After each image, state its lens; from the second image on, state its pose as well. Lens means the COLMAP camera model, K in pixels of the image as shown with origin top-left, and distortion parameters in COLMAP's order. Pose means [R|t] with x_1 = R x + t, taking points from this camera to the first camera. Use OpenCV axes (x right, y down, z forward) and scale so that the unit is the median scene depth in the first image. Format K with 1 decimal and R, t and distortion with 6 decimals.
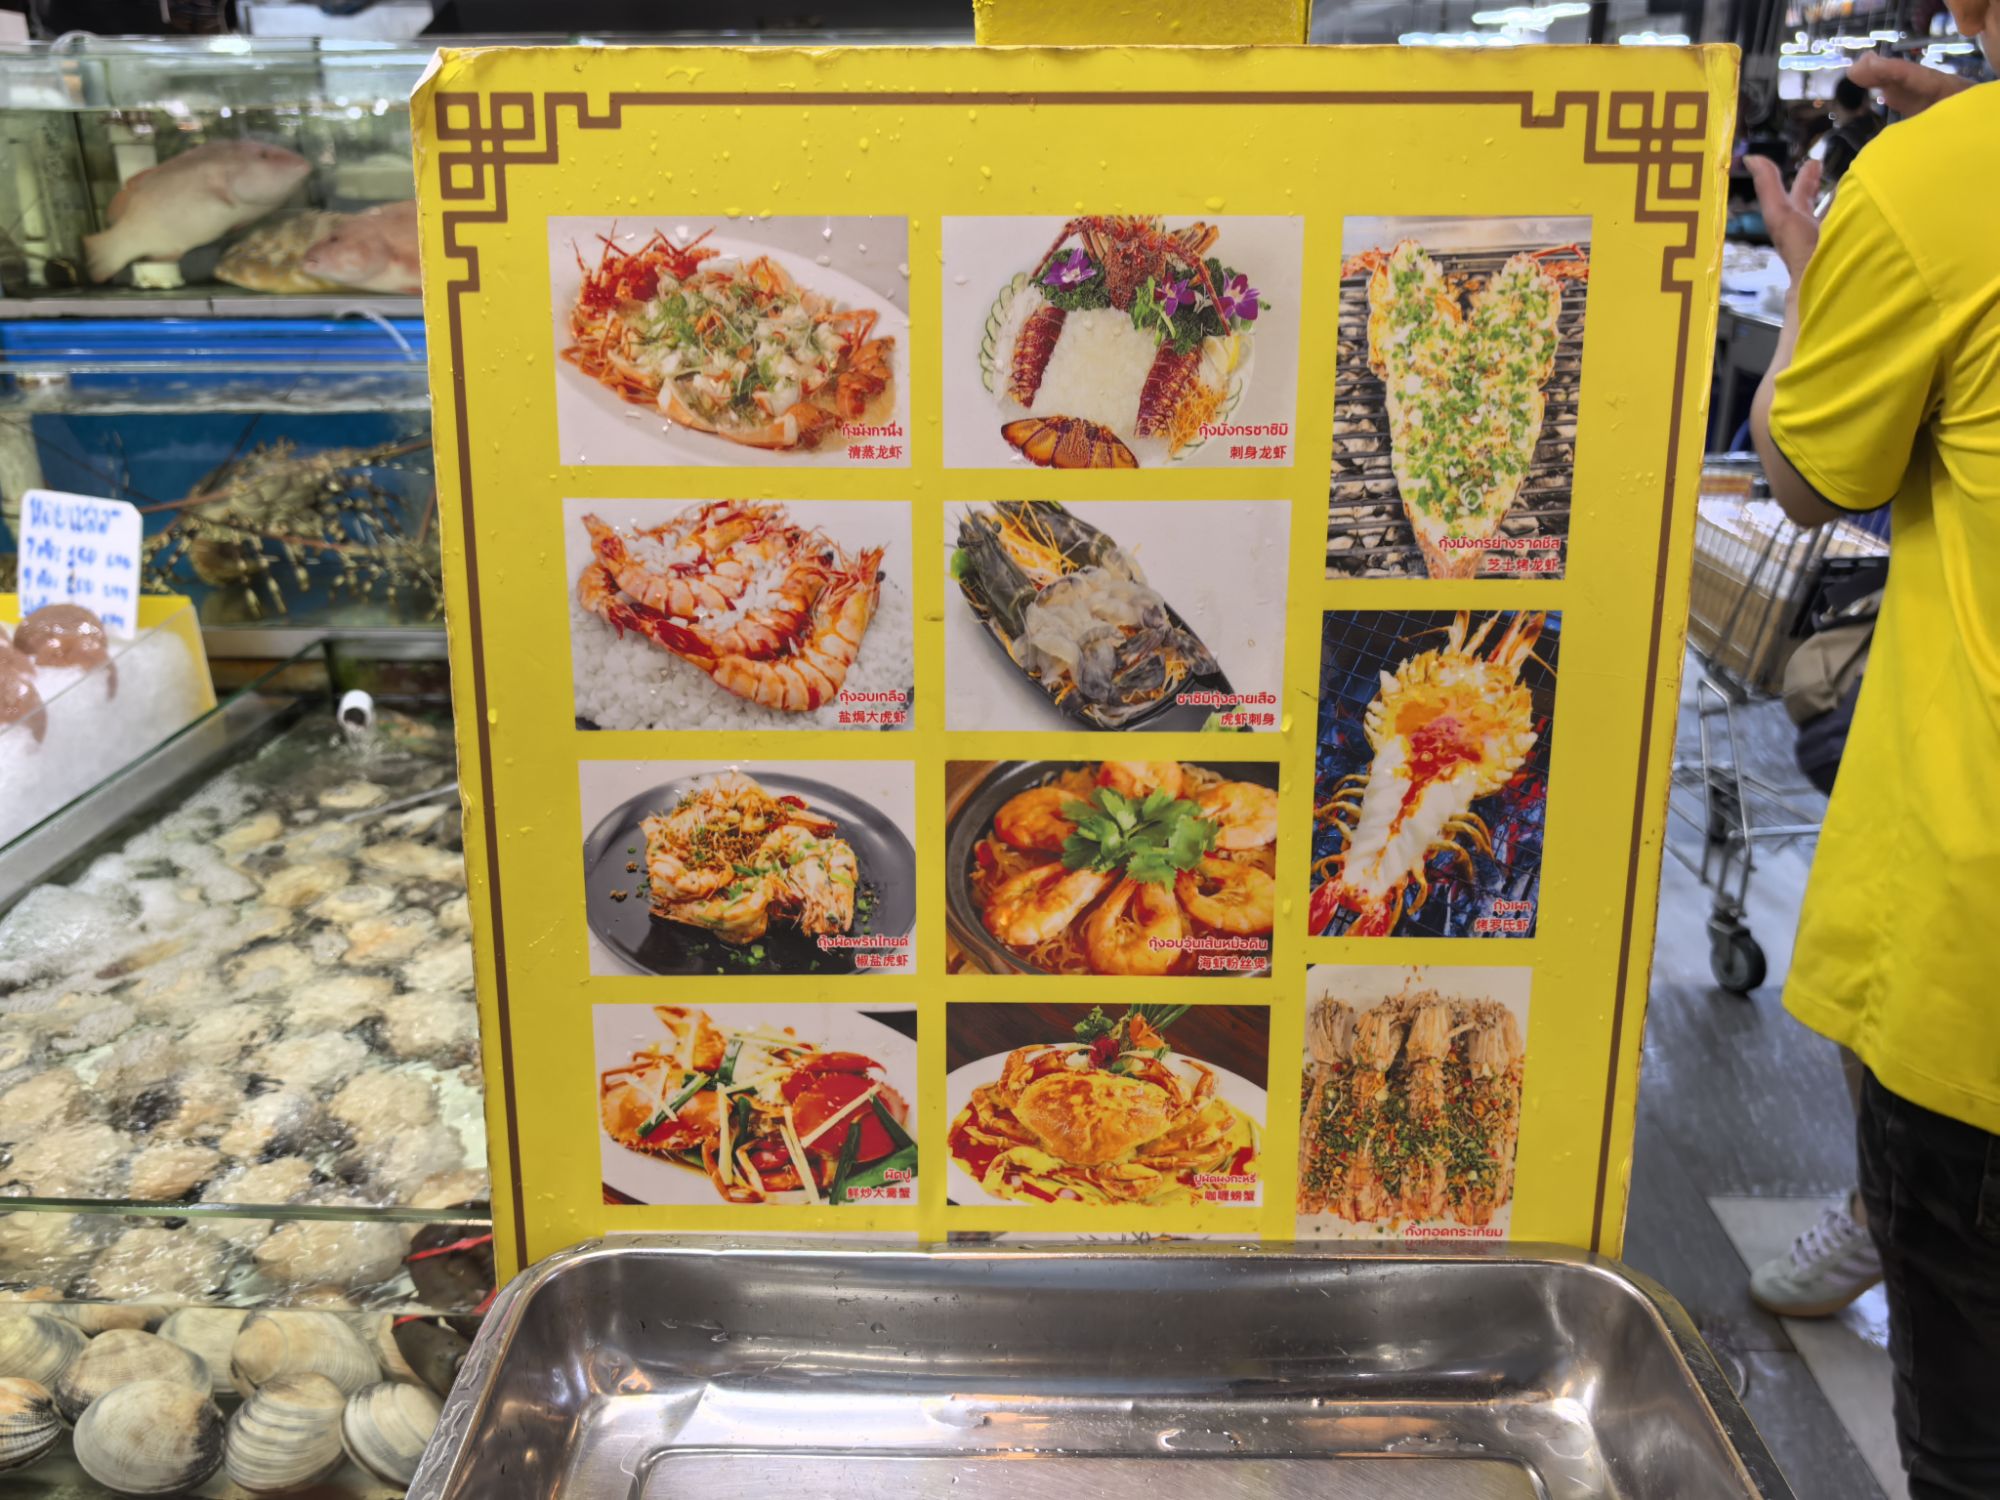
lens RADIAL K [[1597.0, 0, 997.0], [0, 1597.0, 675.8], [0, 0, 1]] dist [0.092150, -0.166917]
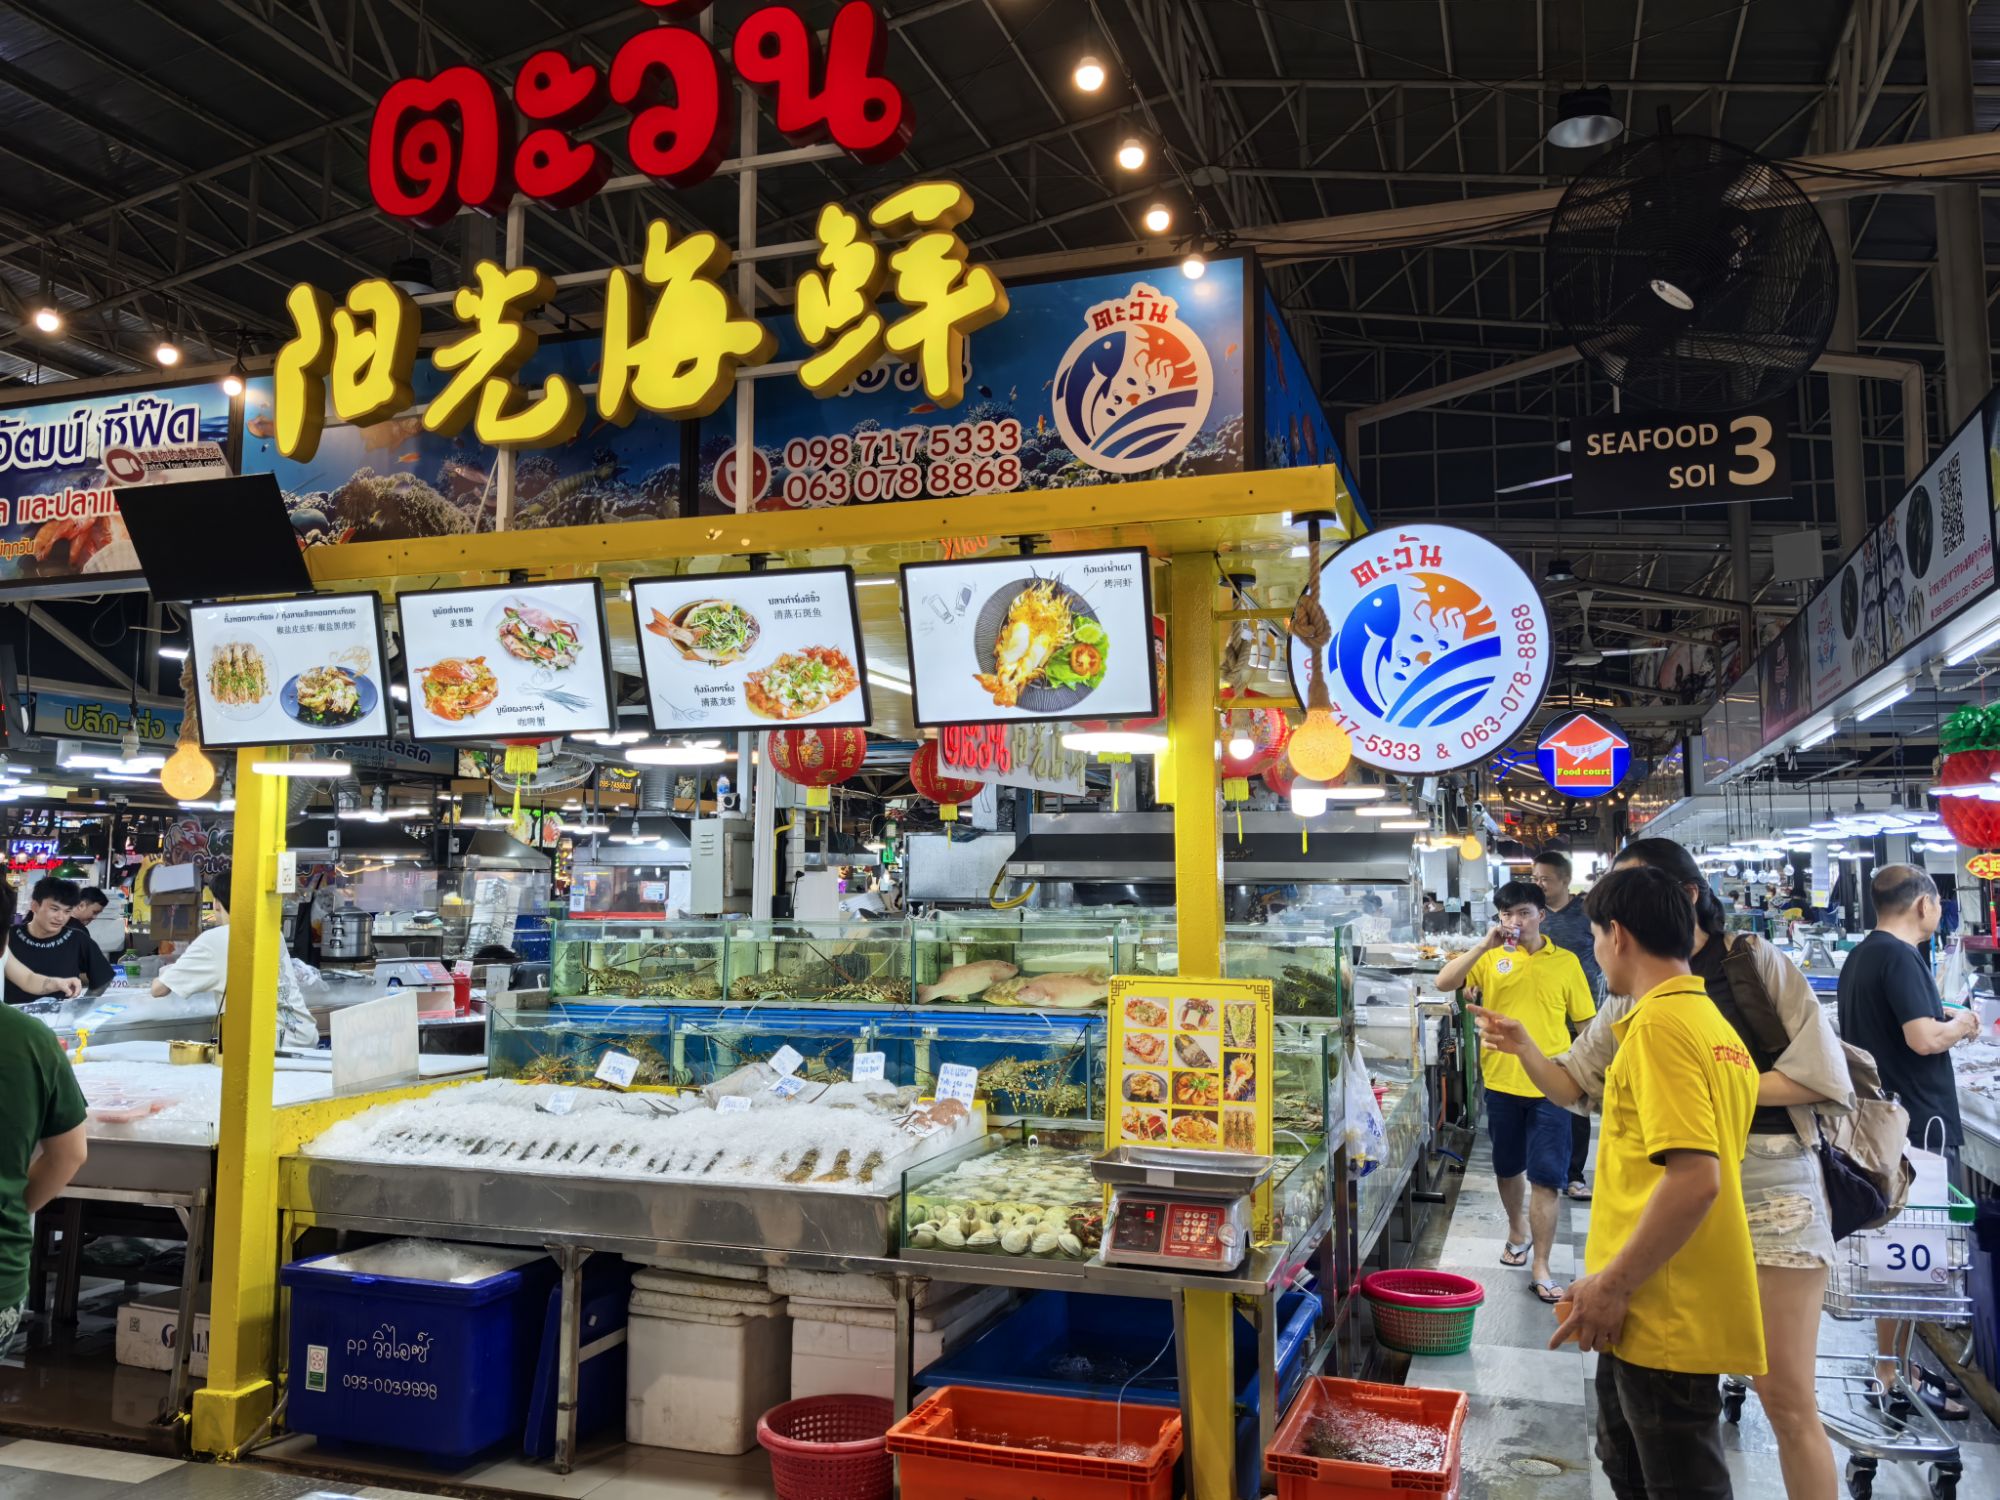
lens RADIAL K [[1613.7, 0, 1000.0], [0, 1613.7, 750.0], [0, 0, 1]] dist [0.096529, -0.174335]
pose [[0.957319, -0.012732, -0.288753, 1.309750], [-0.100884, 0.921480, -0.375096, 1.489559], [0.270856, 0.388217, 0.880866, -6.007687]]
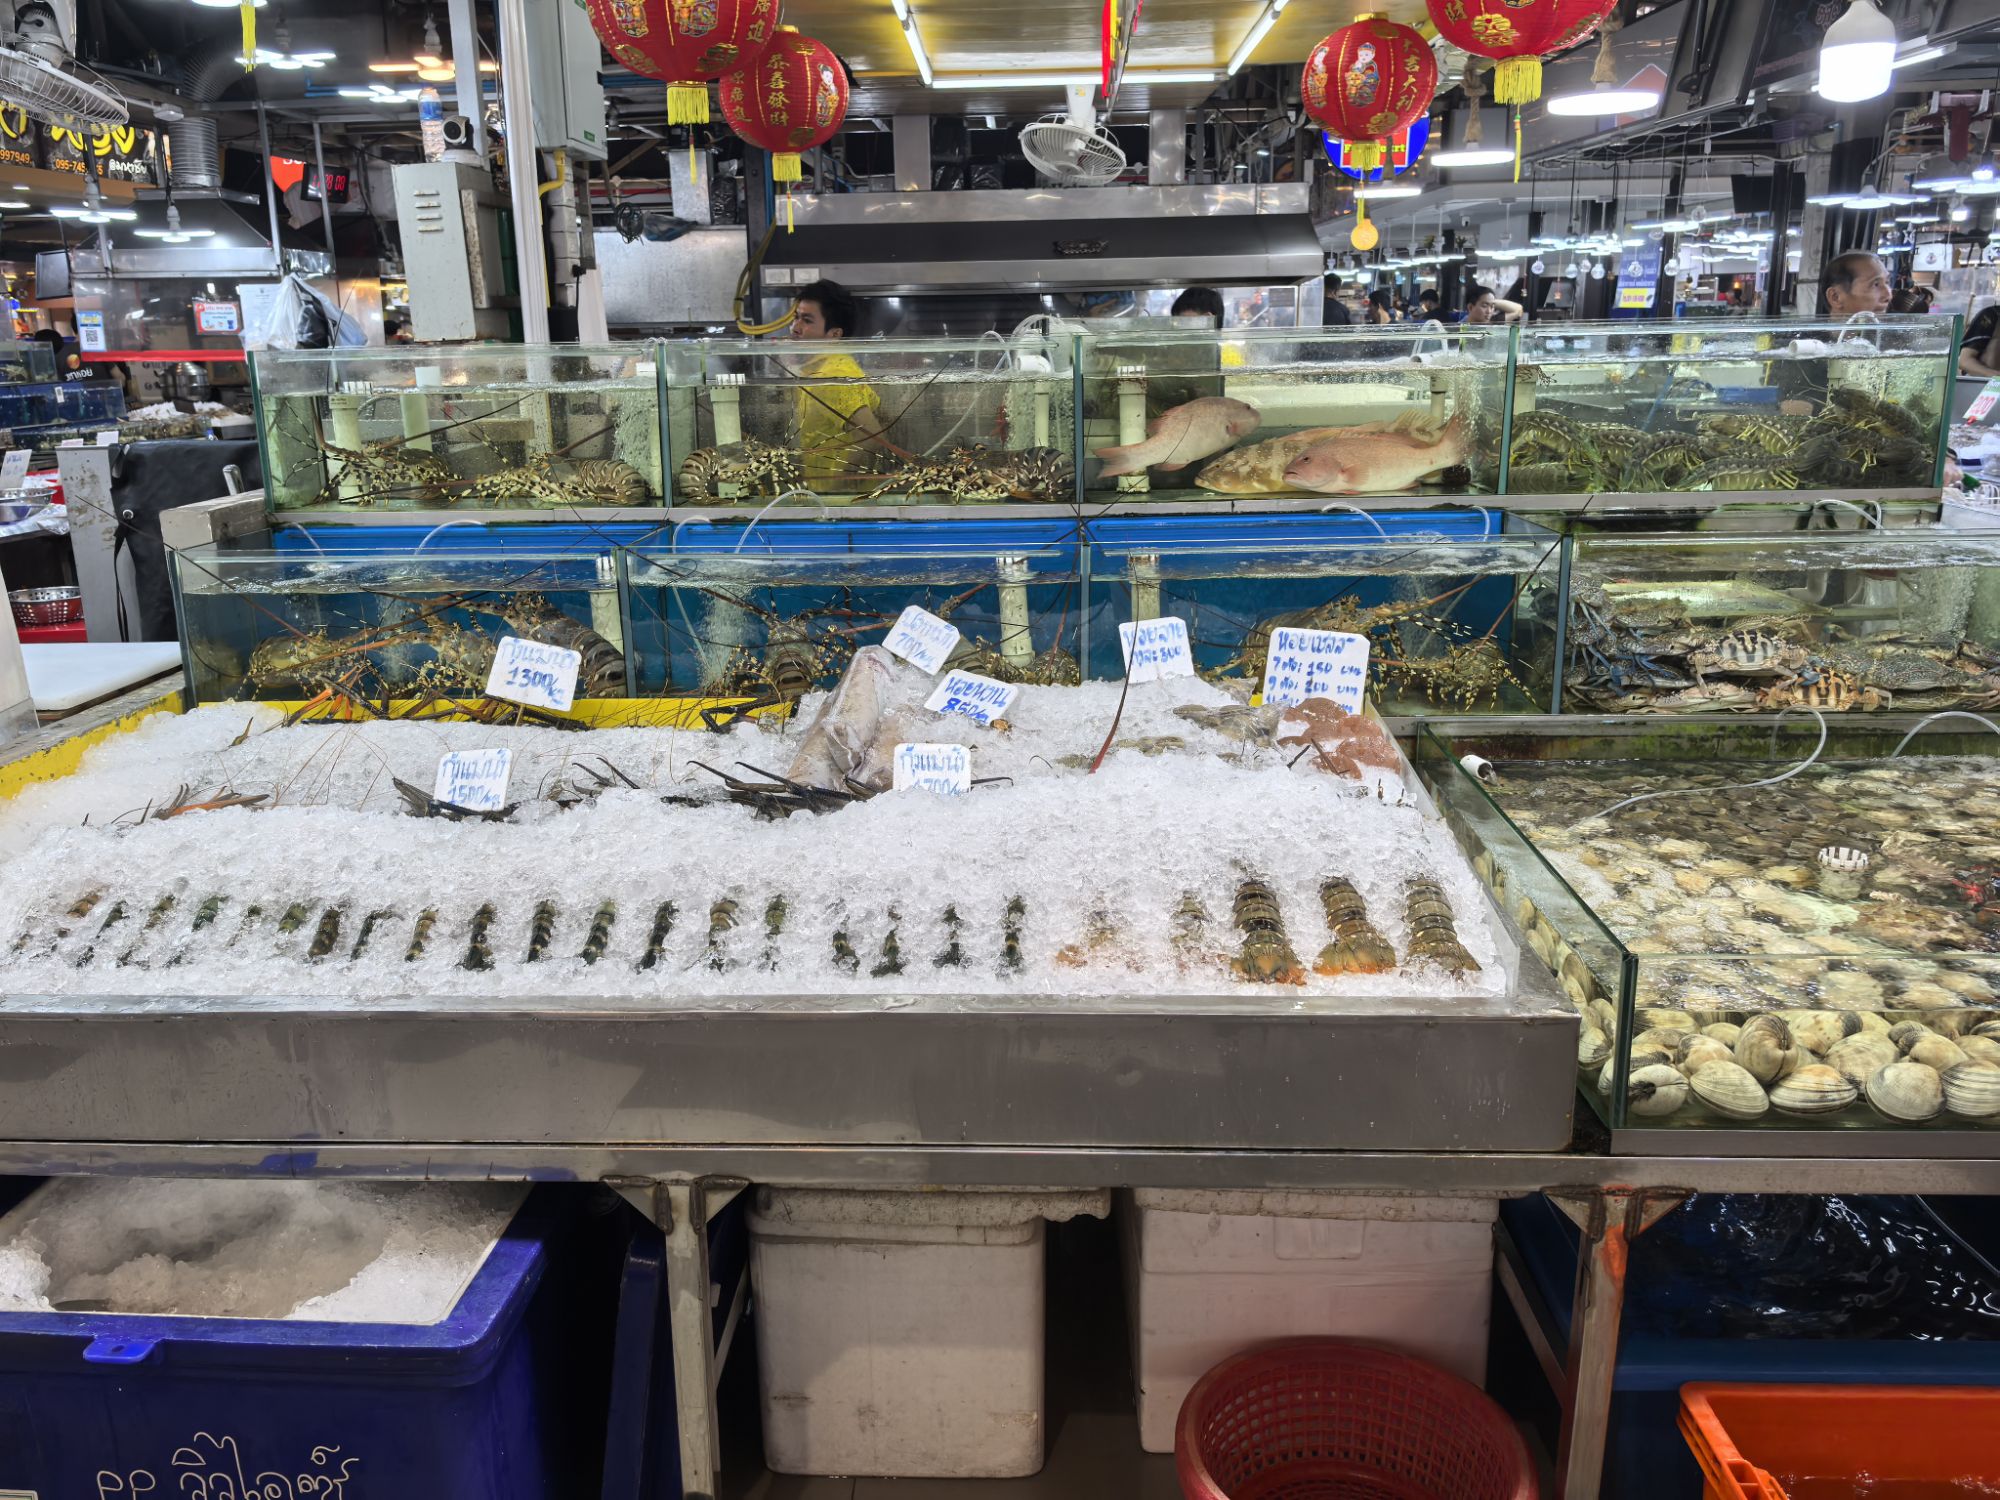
lens RADIAL K [[1613.7, 0, 1000.0], [0, 1613.7, 750.0], [0, 0, 1]] dist [0.096529, -0.174335]
pose [[0.999956, -0.009393, 0.000075, -2.547736], [0.009382, 0.998392, -0.055913, 0.261510], [0.000450, 0.055911, 0.998436, -1.632627]]
